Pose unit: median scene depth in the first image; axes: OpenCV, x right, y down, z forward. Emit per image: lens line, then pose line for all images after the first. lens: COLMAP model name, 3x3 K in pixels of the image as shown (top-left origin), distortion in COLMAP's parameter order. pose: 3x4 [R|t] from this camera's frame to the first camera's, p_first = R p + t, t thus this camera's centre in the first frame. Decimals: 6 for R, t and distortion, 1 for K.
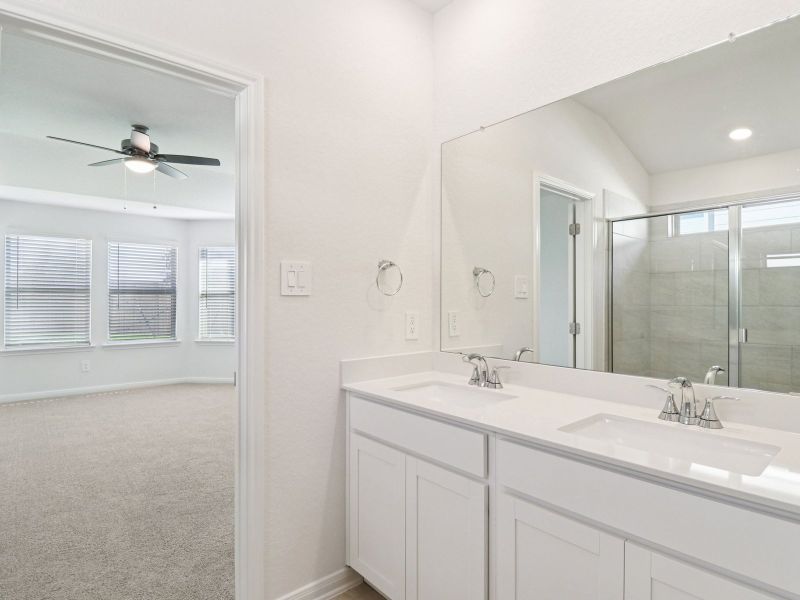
lens RADIAL K [[428.4, 0, 387.9], [0, 428.4, 295.7], [0, 0, 1]] dist [0.003050, -0.013276]
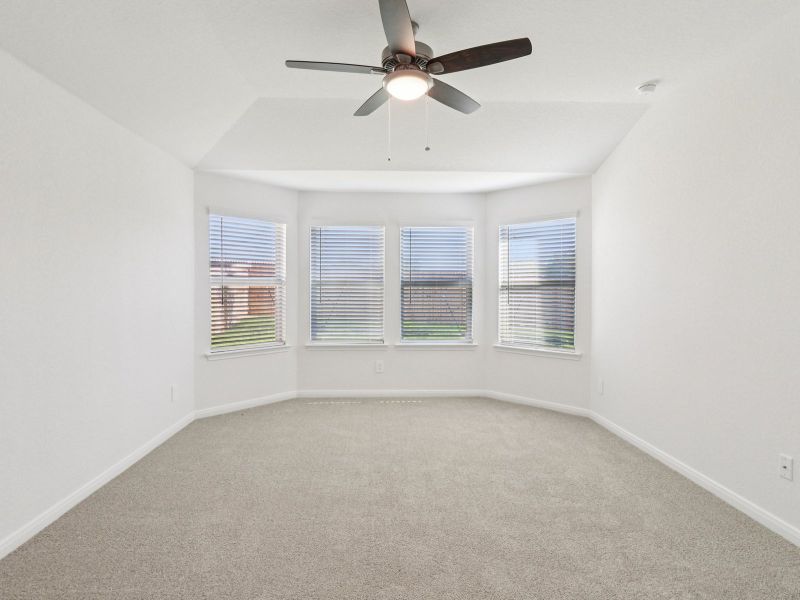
lens RADIAL K [[428.4, 0, 387.9], [0, 428.4, 295.7], [0, 0, 1]] dist [0.003050, -0.013276]
pose [[0.781657, 0.008846, -0.623646, -0.127799], [0.006693, 0.999723, 0.022570, -0.005610], [0.623673, -0.021816, 0.781381, 0.301057]]
